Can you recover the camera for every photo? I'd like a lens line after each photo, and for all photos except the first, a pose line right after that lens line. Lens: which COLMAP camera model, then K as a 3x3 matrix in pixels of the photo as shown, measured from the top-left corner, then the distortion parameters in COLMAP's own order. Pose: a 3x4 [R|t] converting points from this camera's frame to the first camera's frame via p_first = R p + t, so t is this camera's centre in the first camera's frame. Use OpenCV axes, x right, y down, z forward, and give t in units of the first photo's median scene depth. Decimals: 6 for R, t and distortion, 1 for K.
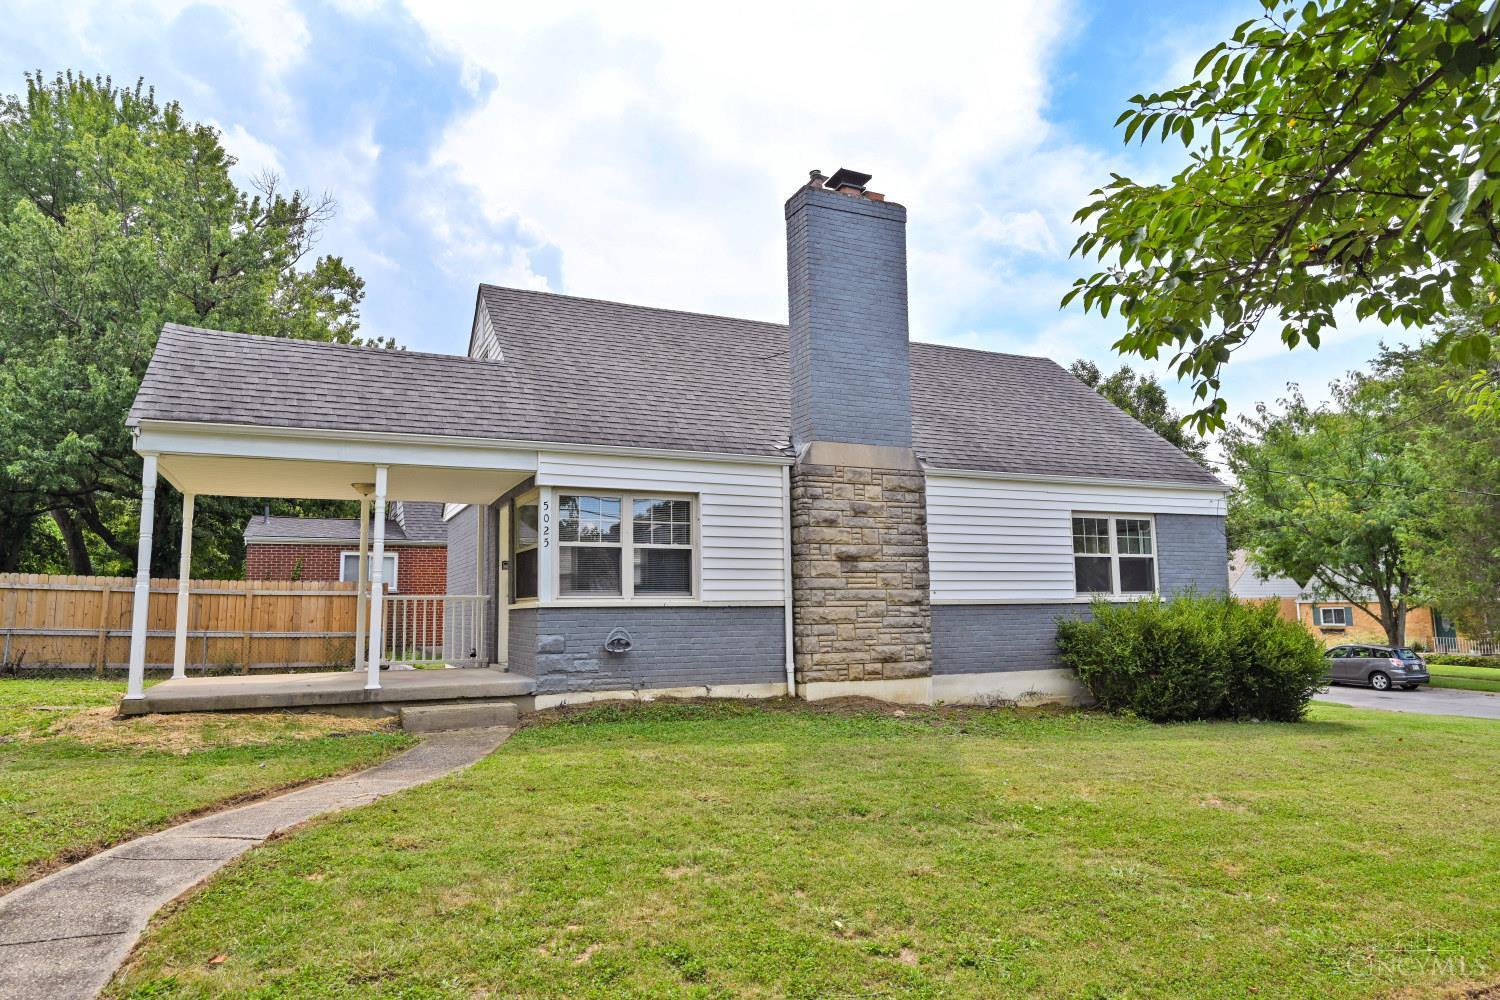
lens RADIAL K [[927.3, 0, 737.6], [0, 927.3, 500.6], [0, 0, 1]] dist [-0.003878, 0.002467]
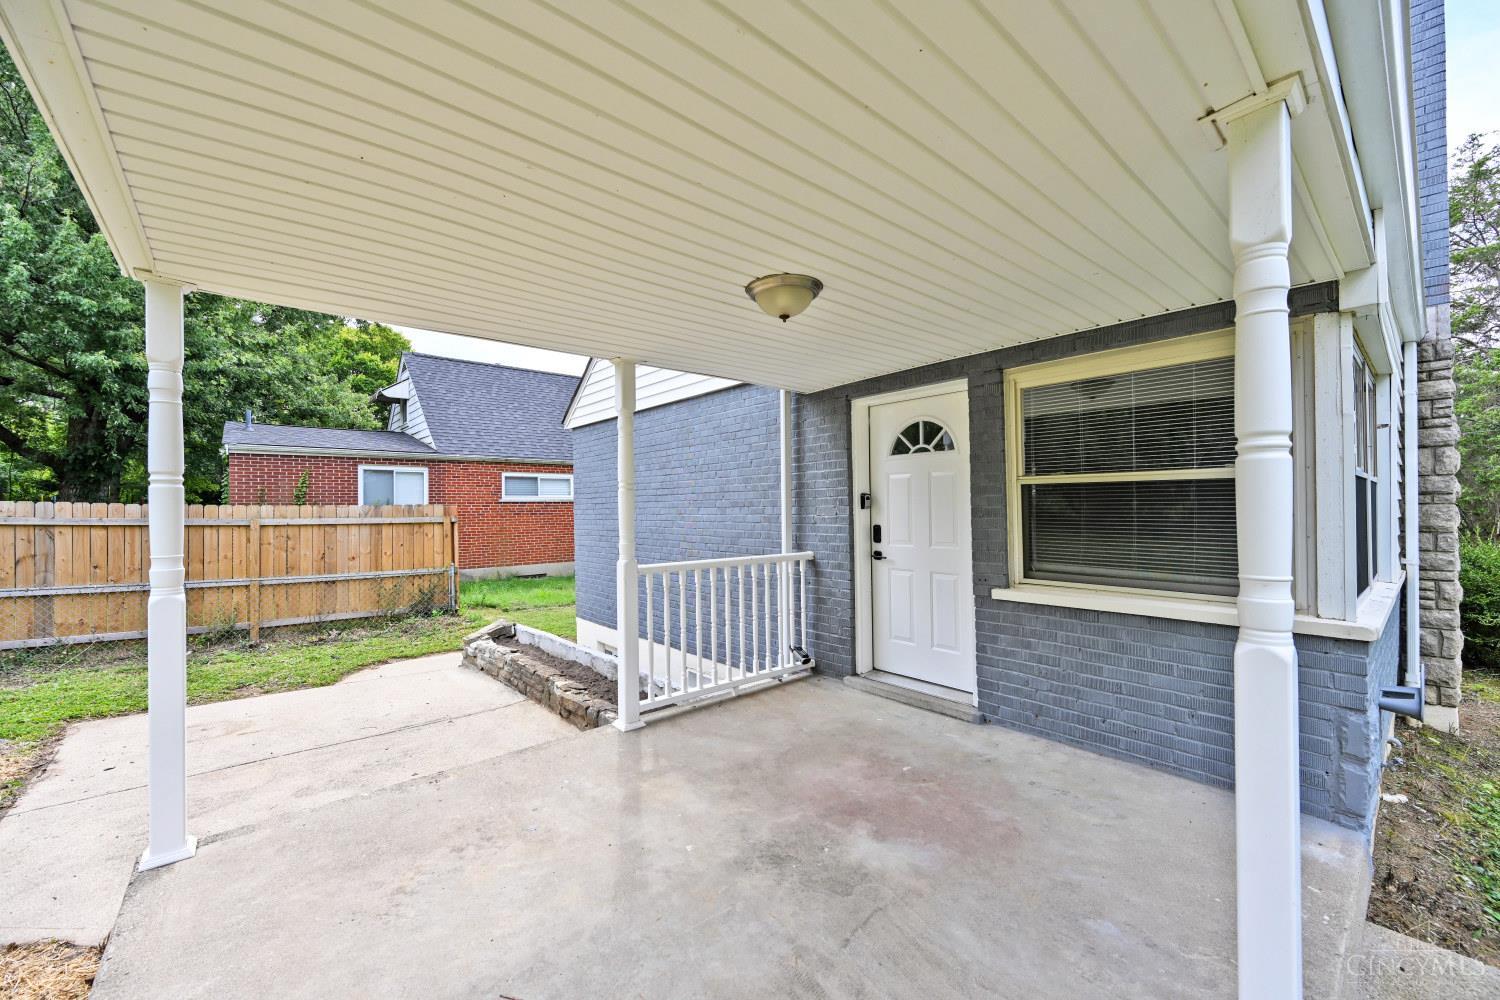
lens RADIAL K [[594.7, 0, 751.5], [0, 594.7, 503.3], [0, 0, 1]] dist [0.000219, -0.000228]
pose [[0.961880, 0.003937, 0.273445, -0.394499], [-0.034197, 0.993780, 0.105984, 0.033638], [-0.271326, -0.111295, 0.956031, 0.642552]]
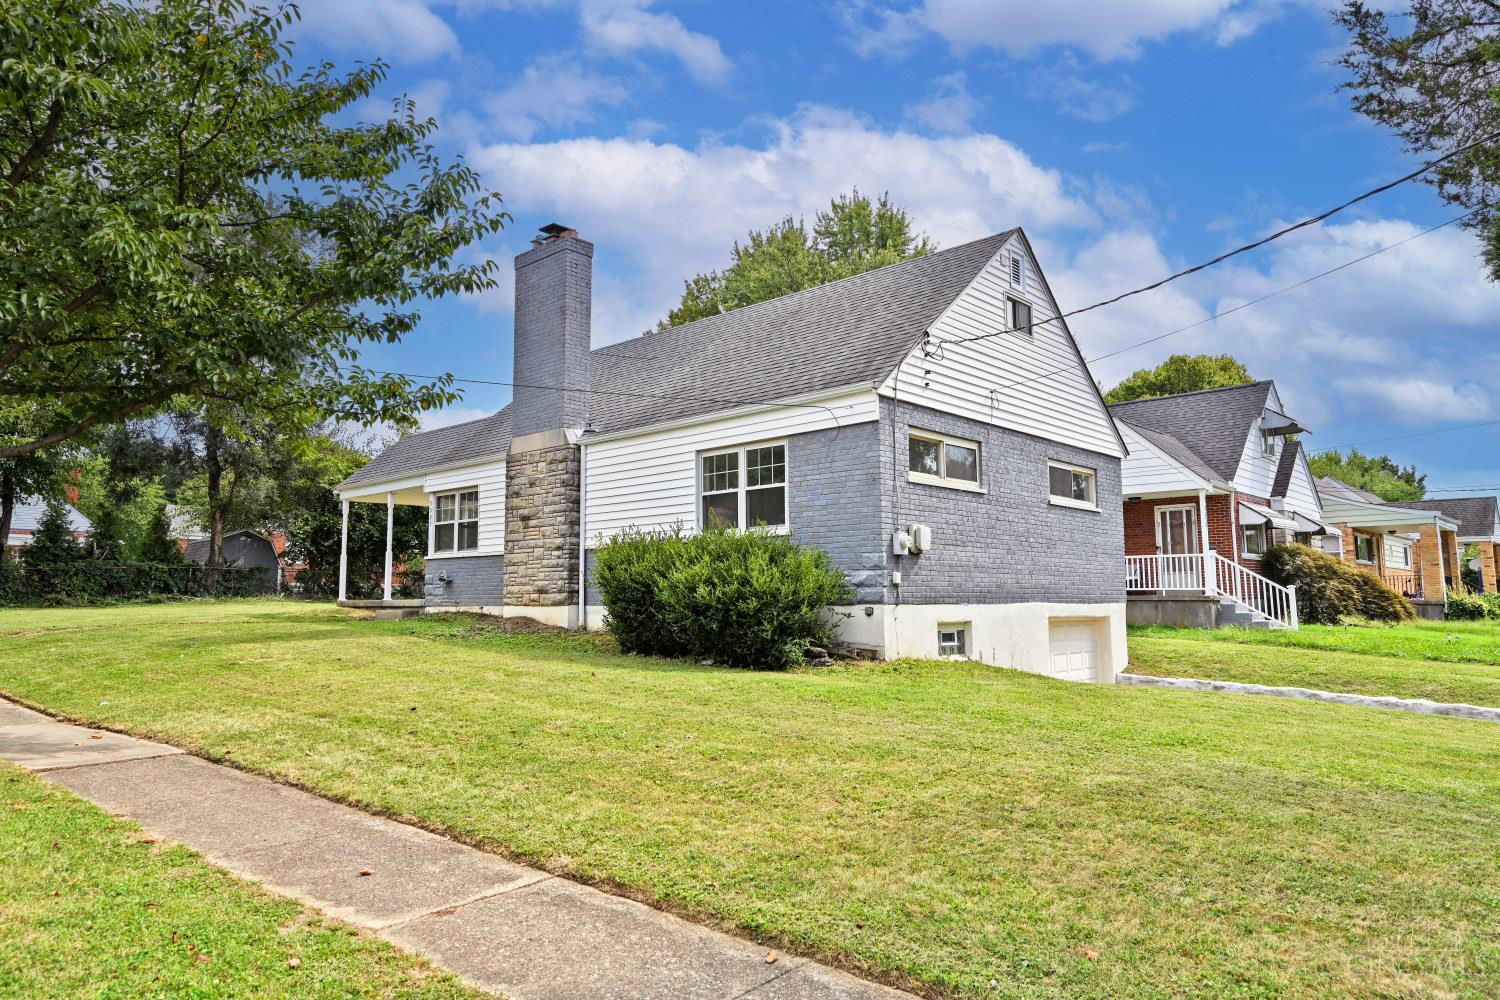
lens RADIAL K [[953.3, 0, 748.3], [0, 953.3, 488.5], [0, 0, 1]] dist [-0.002554, -0.002145]
pose [[0.393604, -0.098955, -0.913939, 1.348726], [0.110221, 0.992098, -0.059949, 0.121600], [0.912649, -0.077139, 0.401400, 0.637581]]
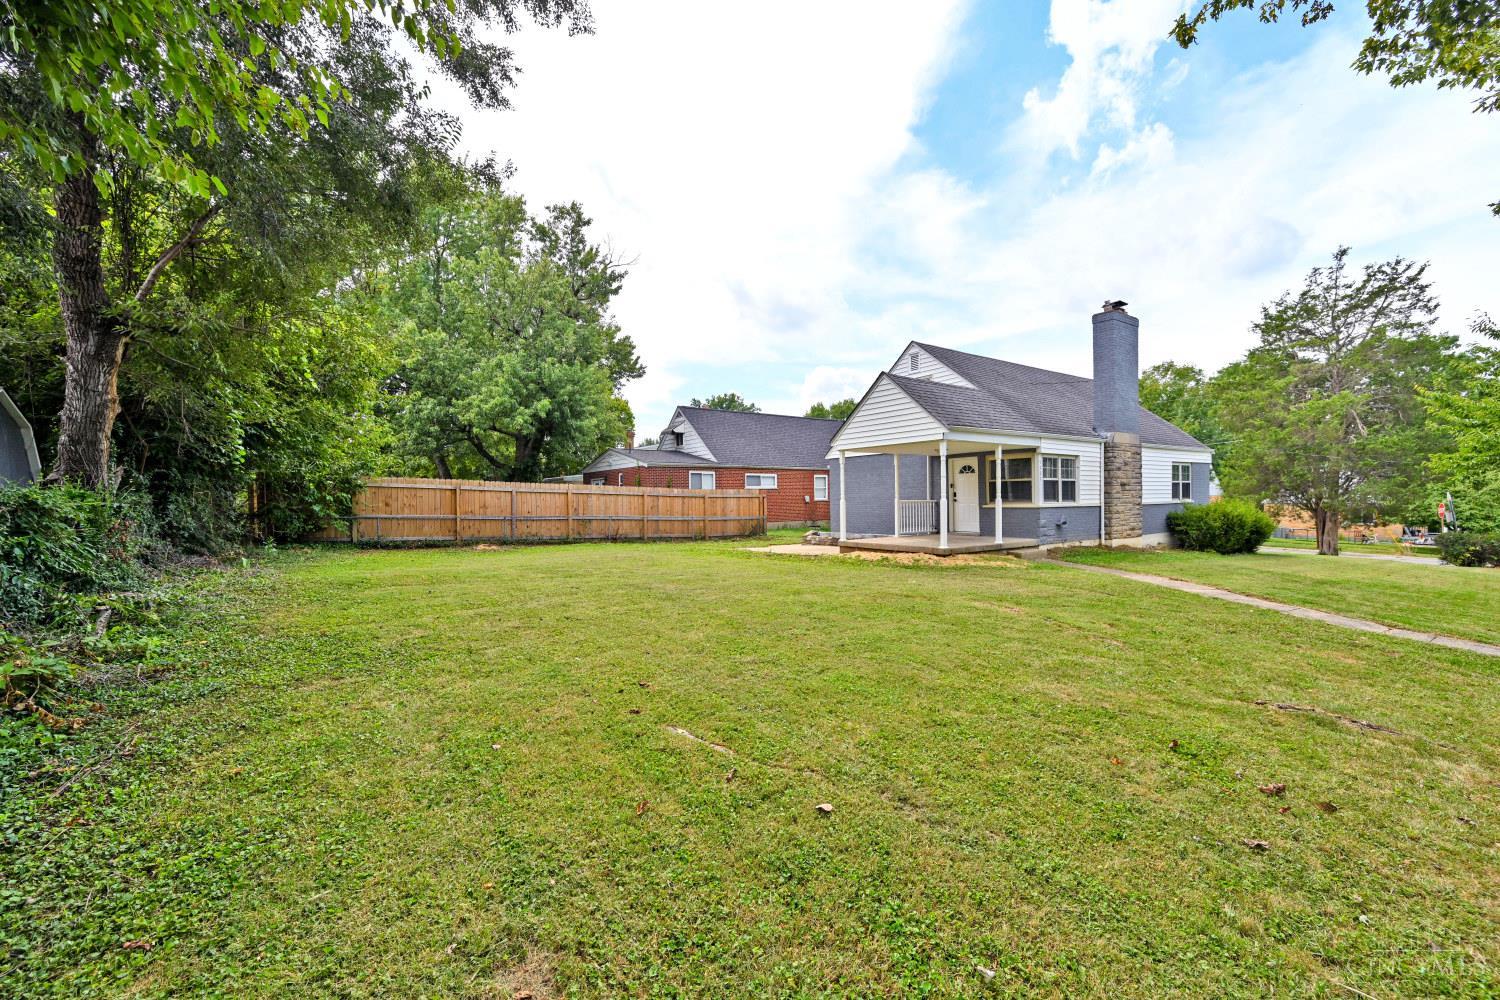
lens RADIAL K [[594.7, 0, 749.6], [0, 594.7, 501.3], [0, 0, 1]] dist [0.000219, -0.000228]
pose [[0.983977, 0.000452, 0.178297, -0.890597], [-0.022220, 0.992512, 0.120111, -0.044073], [-0.176908, -0.122148, 0.976618, -0.218343]]
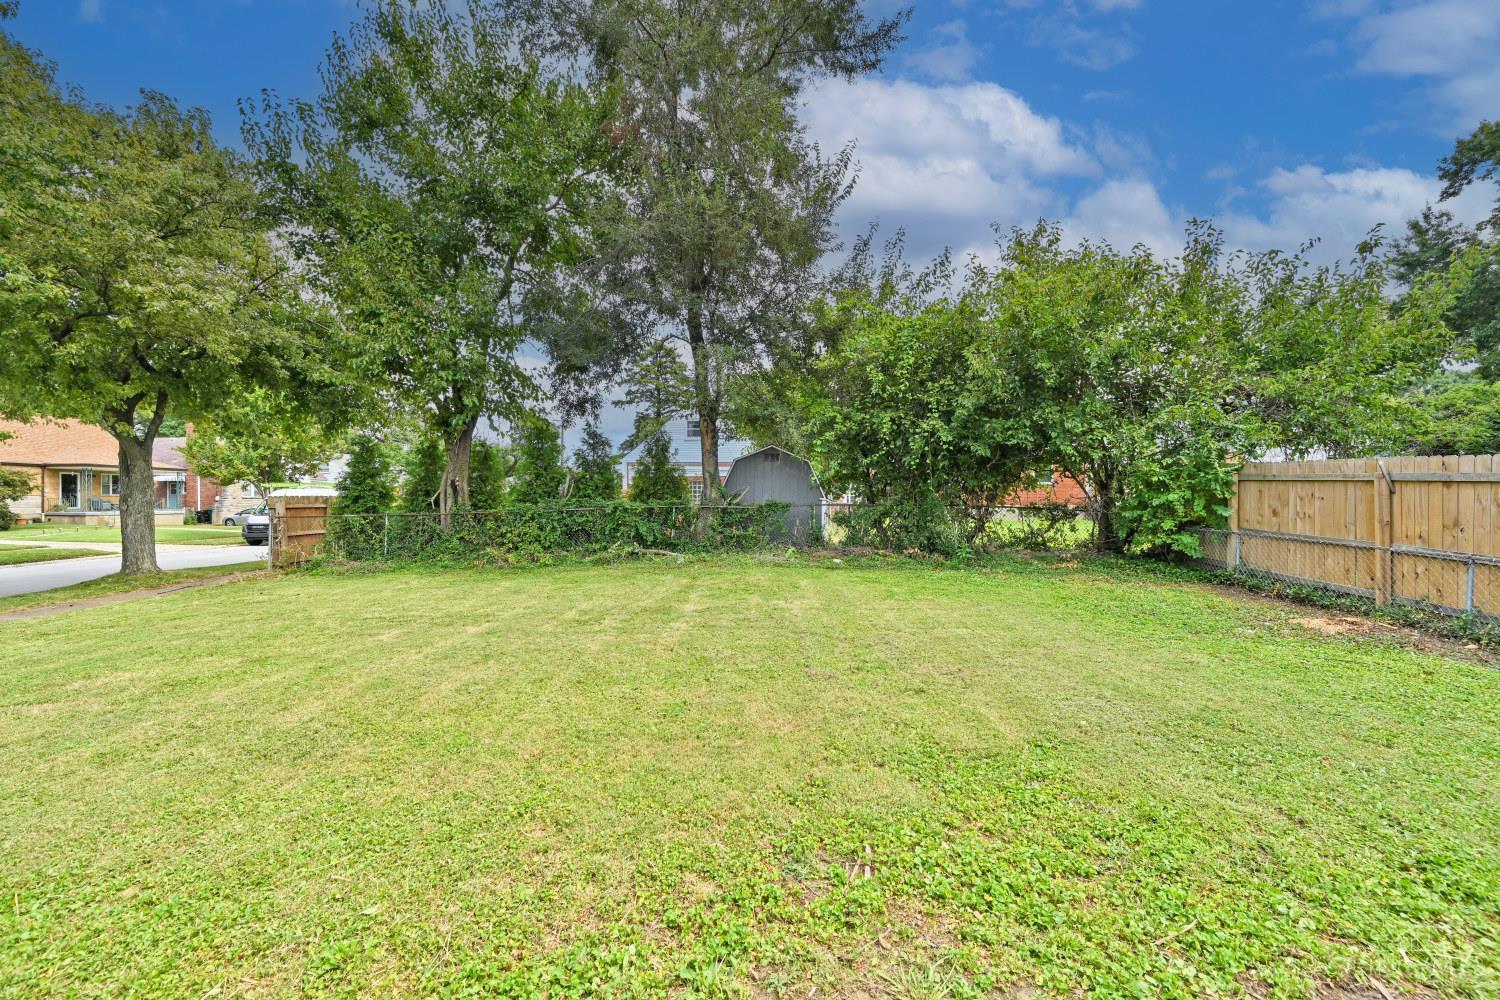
lens RADIAL K [[594.7, 0, 751.8], [0, 594.7, 502.3], [0, 0, 1]] dist [0.000219, -0.000228]
pose [[-0.490110, 0.009759, -0.871606, -0.536364], [0.107618, 0.992964, -0.049396, 0.080132], [0.864992, -0.118010, -0.487712, 0.893103]]
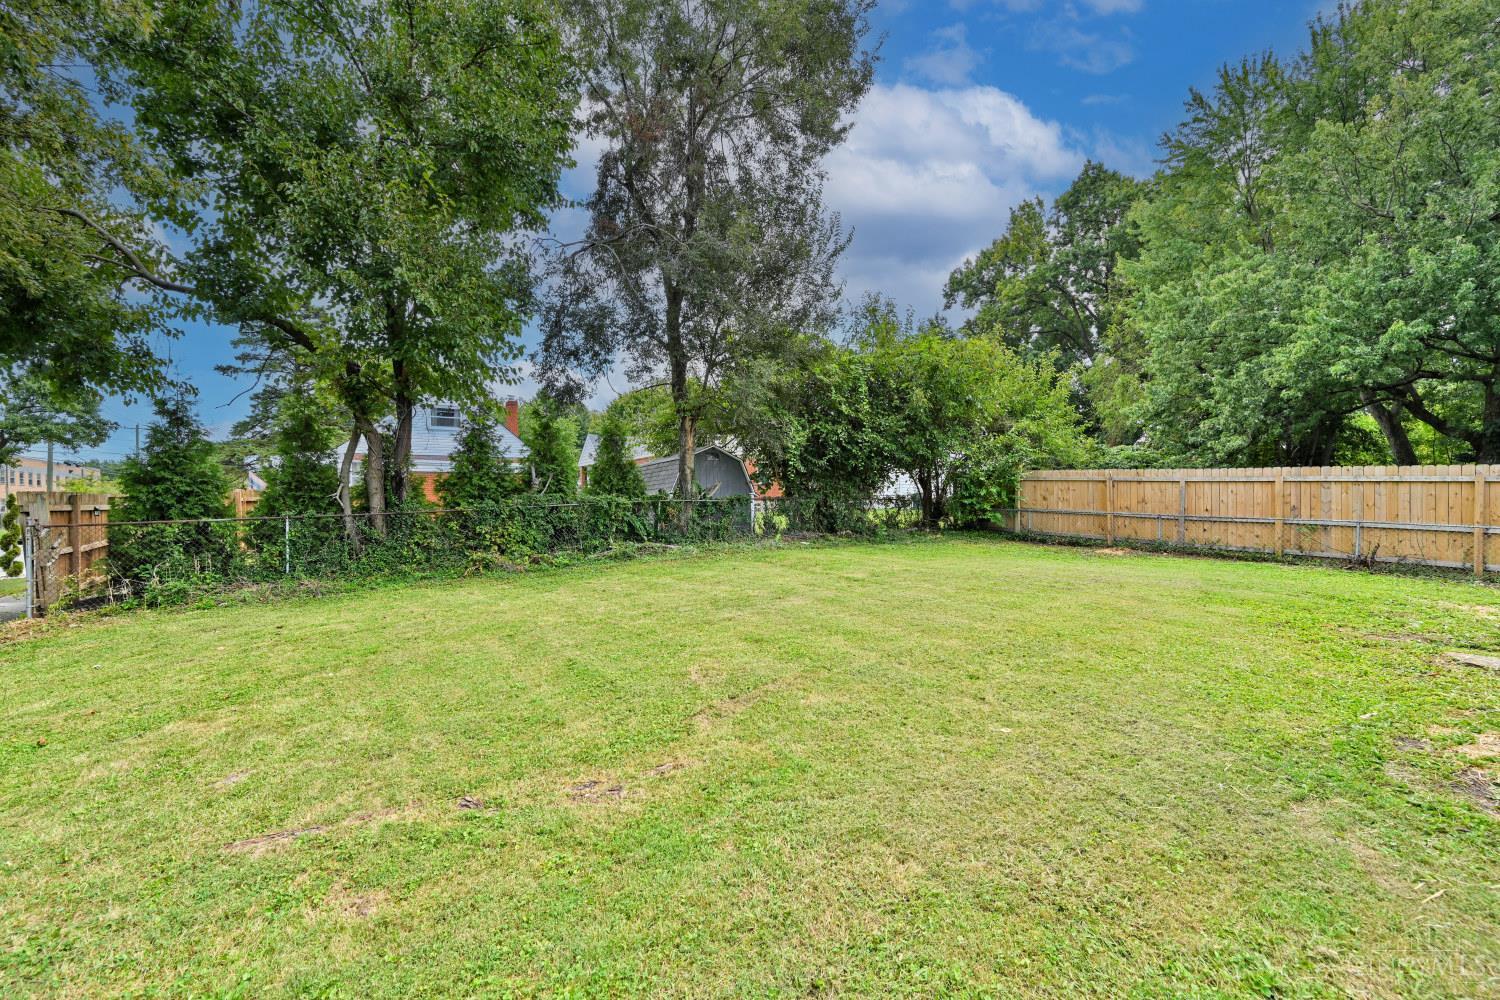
lens RADIAL K [[594.7, 0, 752.5], [0, 594.7, 502.7], [0, 0, 1]] dist [0.000219, -0.000228]
pose [[0.152216, 0.016281, -0.988213, -0.305796], [0.129194, 0.990957, 0.036226, 0.011849], [0.979867, -0.133185, 0.148736, 0.321979]]
